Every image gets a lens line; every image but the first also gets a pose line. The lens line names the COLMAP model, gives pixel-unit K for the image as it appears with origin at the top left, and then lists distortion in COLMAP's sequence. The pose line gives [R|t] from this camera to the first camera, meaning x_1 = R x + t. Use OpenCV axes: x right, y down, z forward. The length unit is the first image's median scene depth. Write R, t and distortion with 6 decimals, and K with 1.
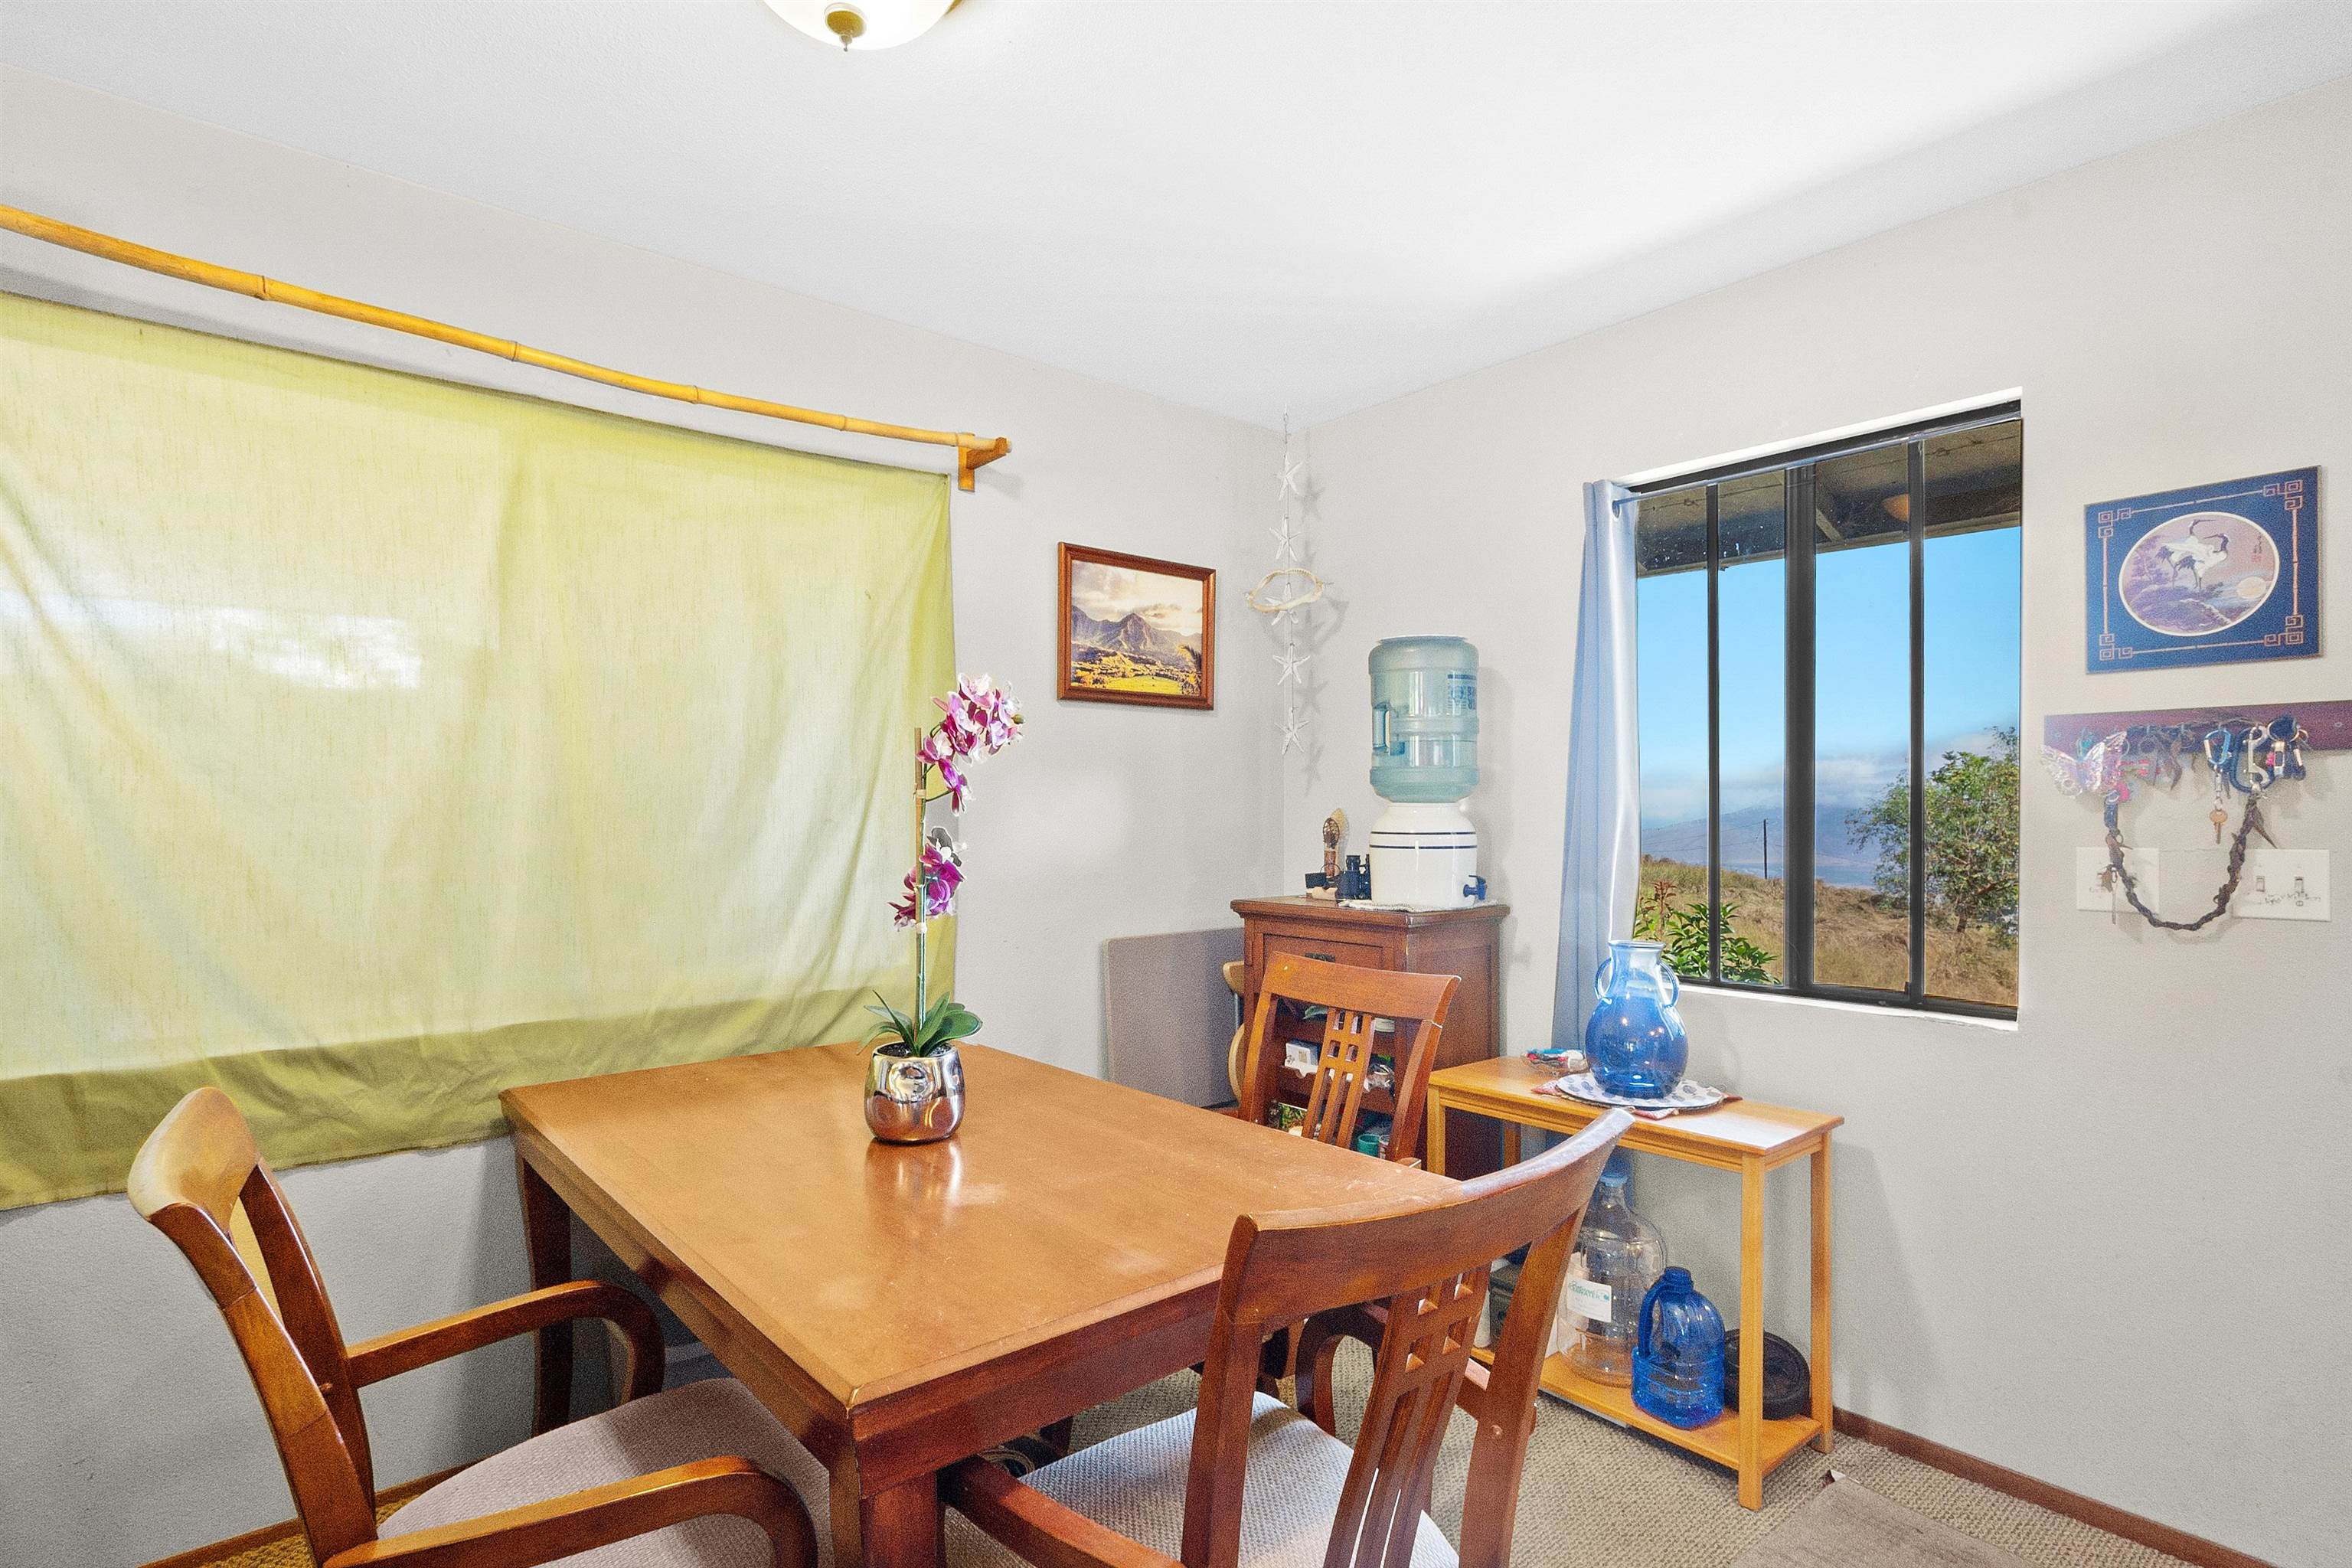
lens RADIAL K [[1176.1, 0, 1176.3], [0, 1176.1, 801.0], [0, 0, 1]] dist [-0.005619, 0.002698]
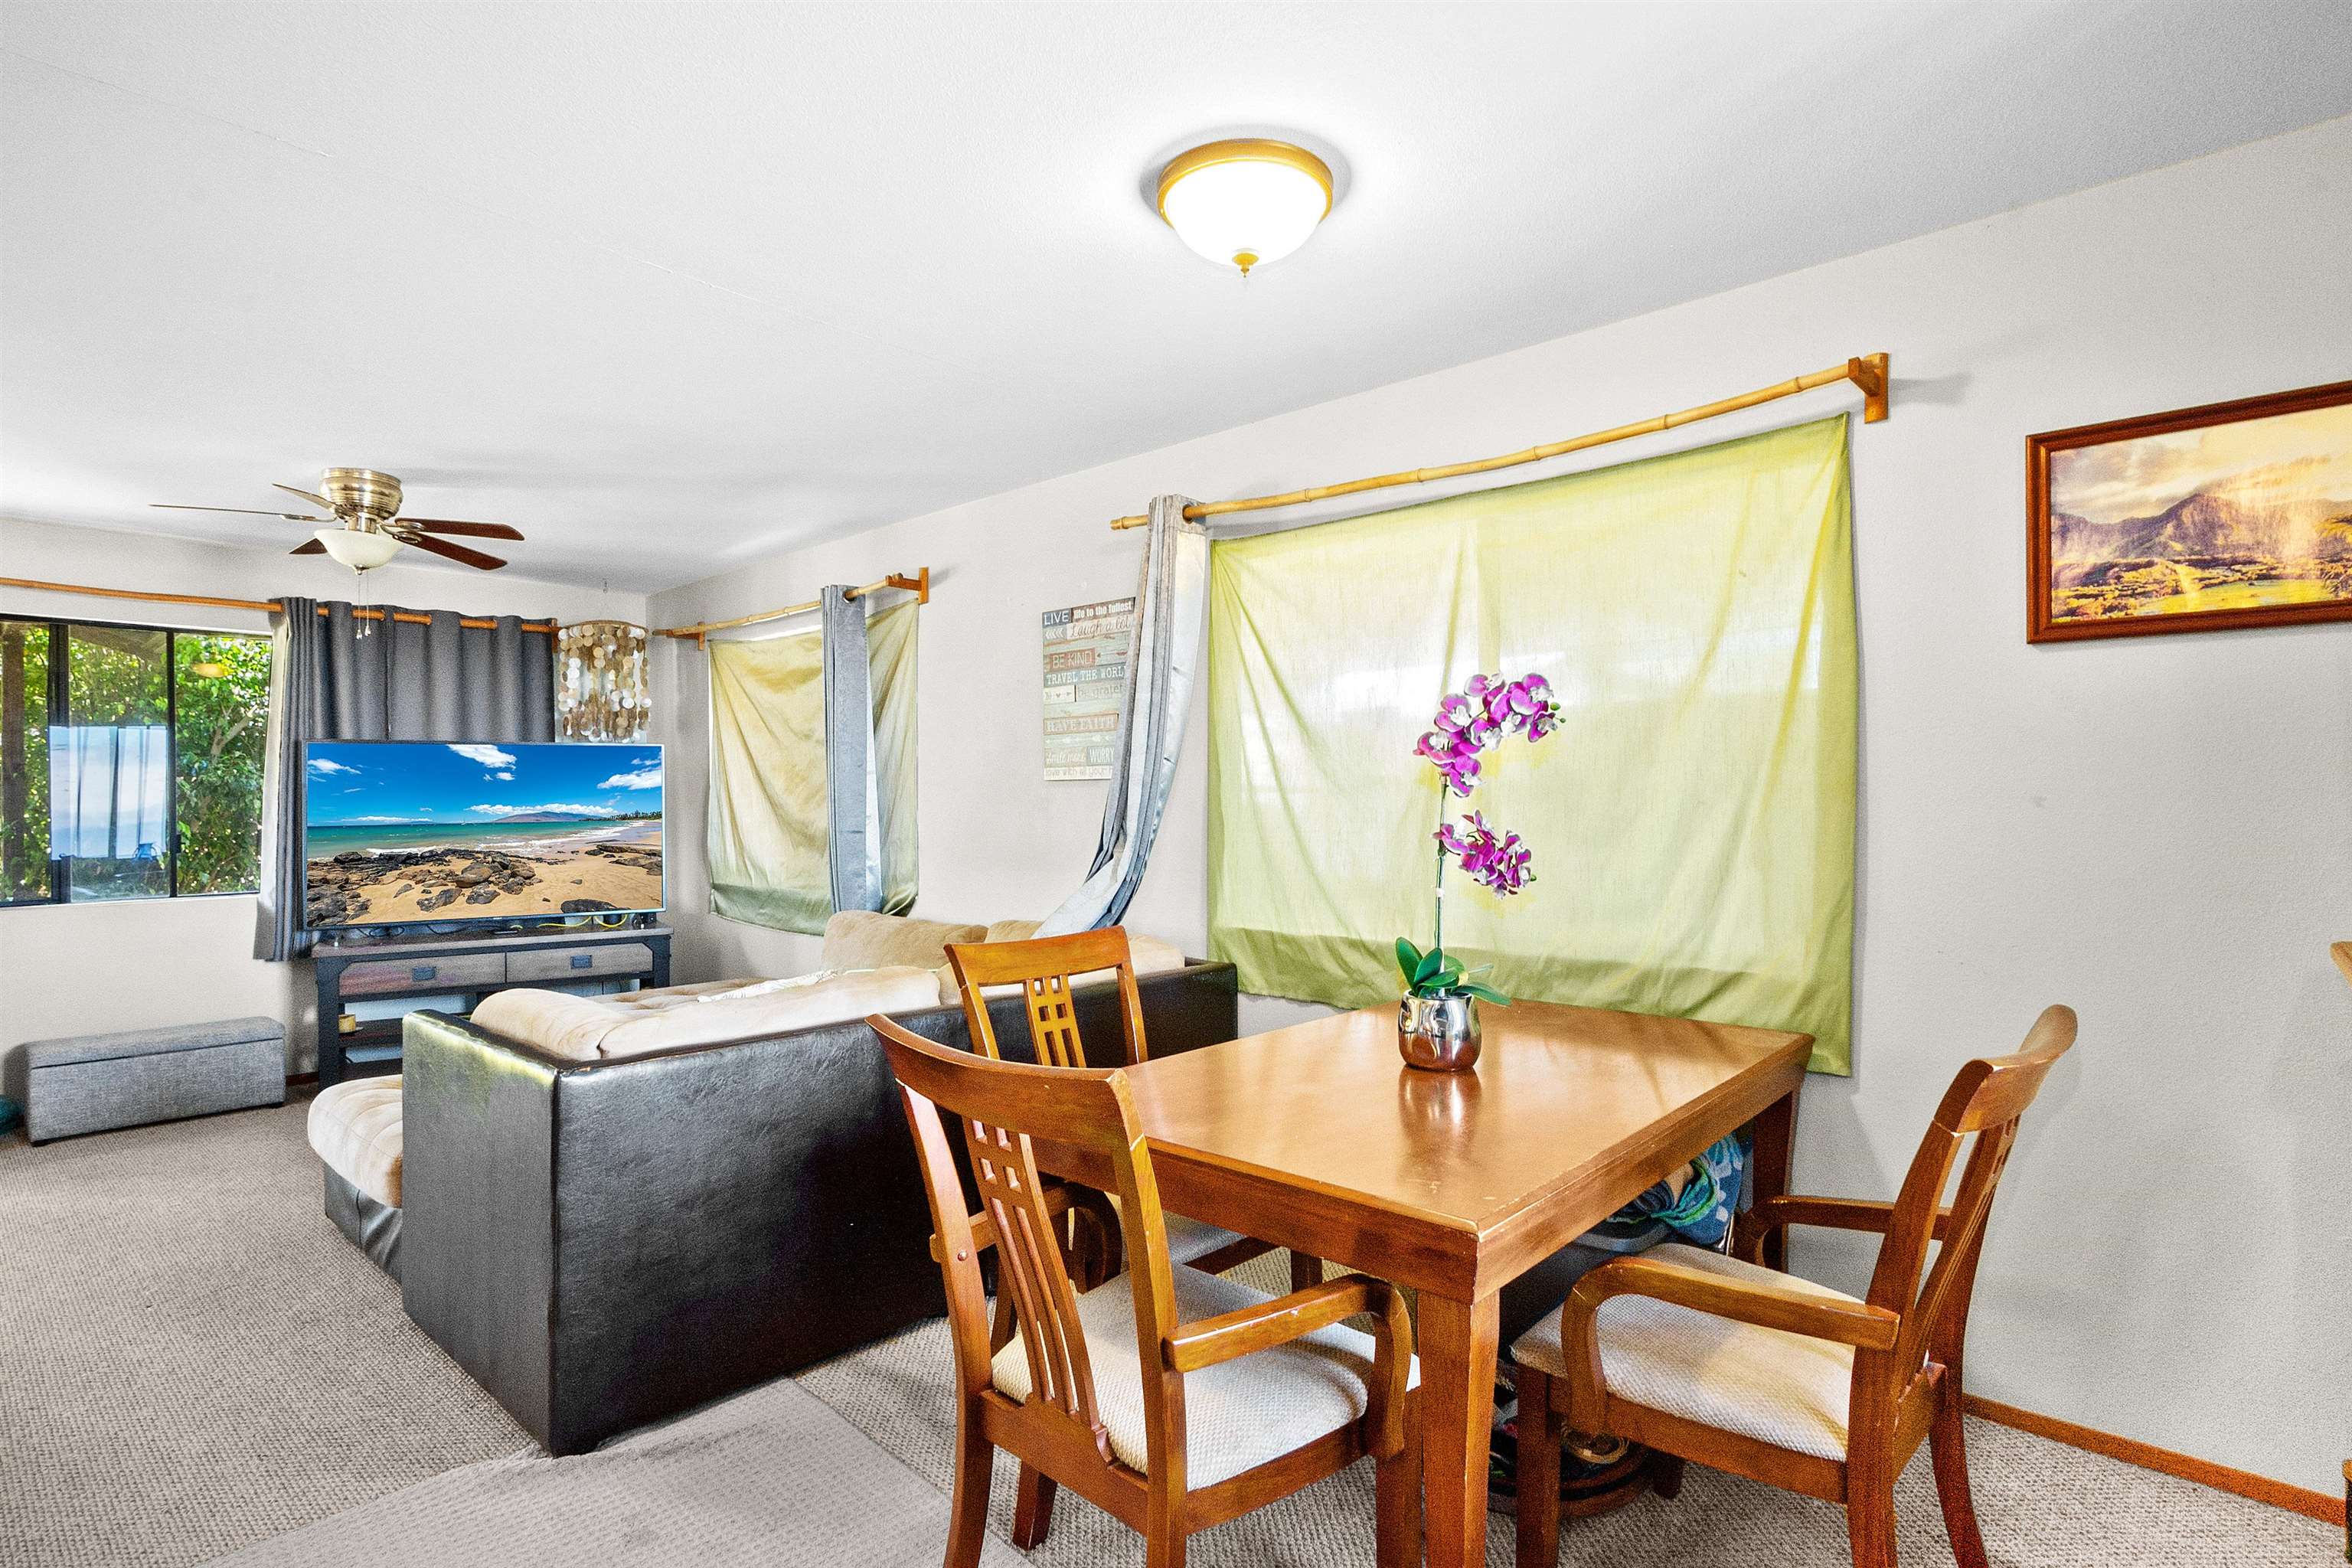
lens RADIAL K [[1176.1, 0, 1170.5], [0, 1176.1, 783.6], [0, 0, 1]] dist [-0.005619, 0.002698]
pose [[0.122389, -0.006780, -0.992459, 0.652768], [0.017140, 0.999842, -0.004716, -0.003623], [0.992334, -0.016433, 0.122485, 0.404831]]
